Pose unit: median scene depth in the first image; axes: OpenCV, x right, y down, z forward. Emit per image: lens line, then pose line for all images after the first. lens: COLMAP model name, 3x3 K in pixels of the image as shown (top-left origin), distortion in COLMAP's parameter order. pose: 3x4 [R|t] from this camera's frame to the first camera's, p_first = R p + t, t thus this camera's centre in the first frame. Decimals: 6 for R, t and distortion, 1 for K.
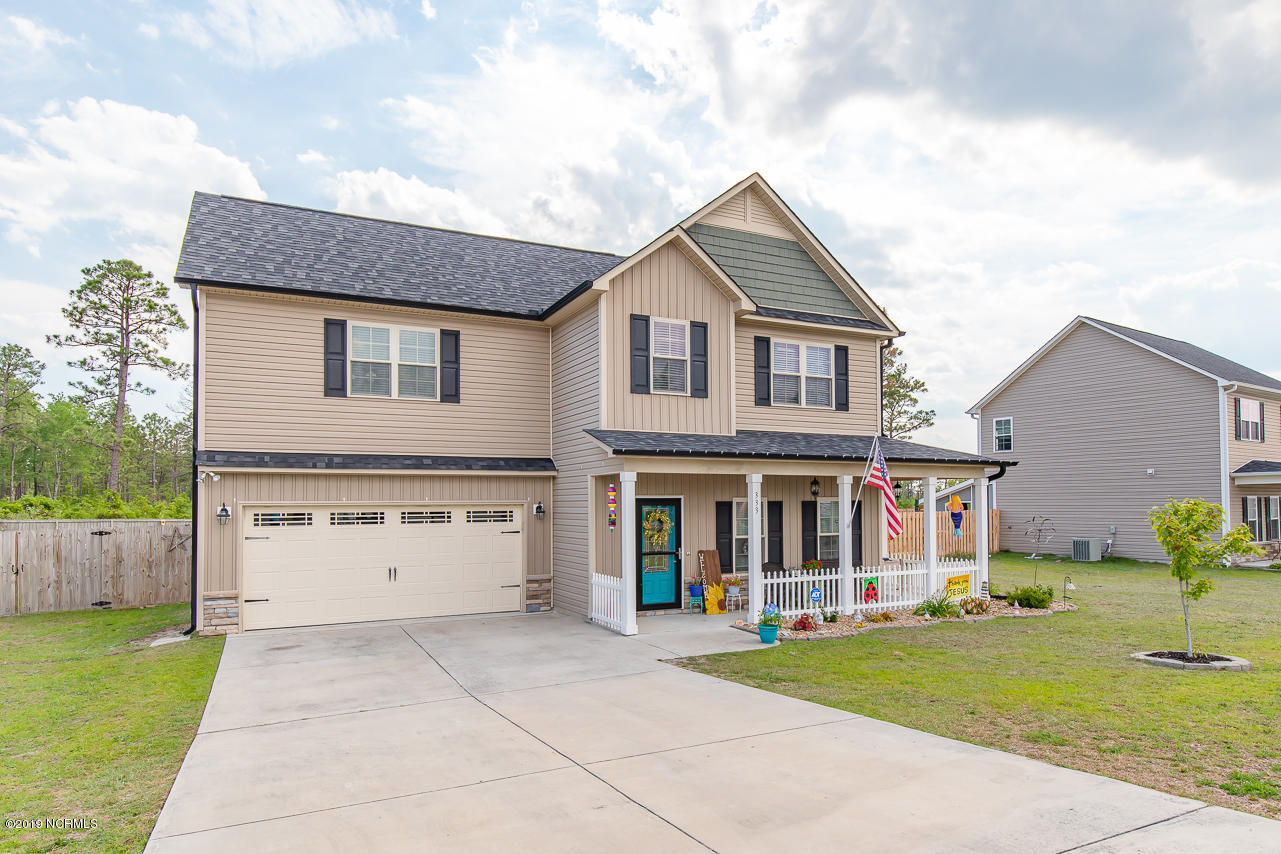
lens RADIAL K [[723.8, 0, 615.0], [0, 723.8, 492.4], [0, 0, 1]] dist [-0.001296, 0.001769]
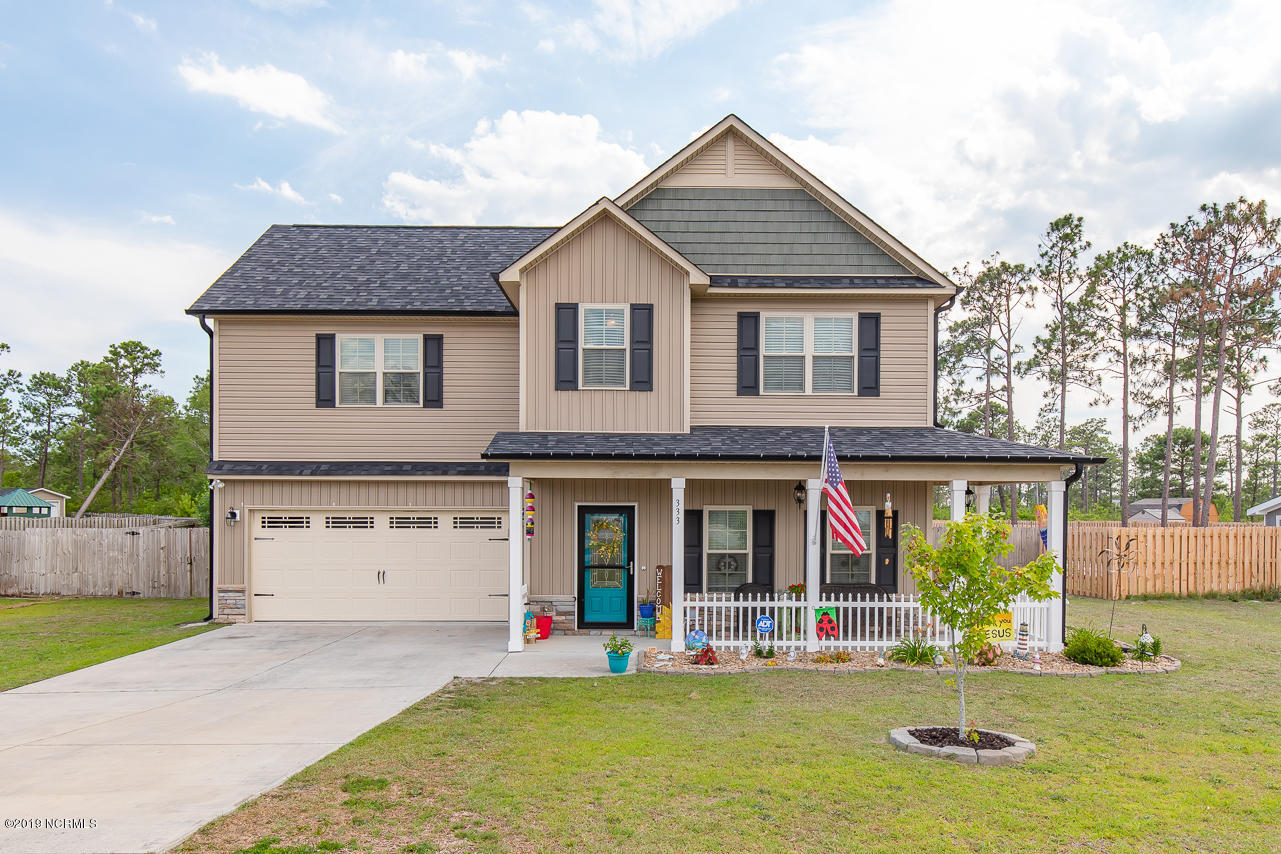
lens RADIAL K [[810.7, 0, 644.1], [0, 810.7, 520.4], [0, 0, 1]] dist [0.002293, 0.003273]
pose [[0.911307, 0.014976, -0.411456, 0.519024], [-0.002546, 0.999524, 0.030743, -0.004438], [0.411720, -0.026969, 0.910911, 0.102367]]
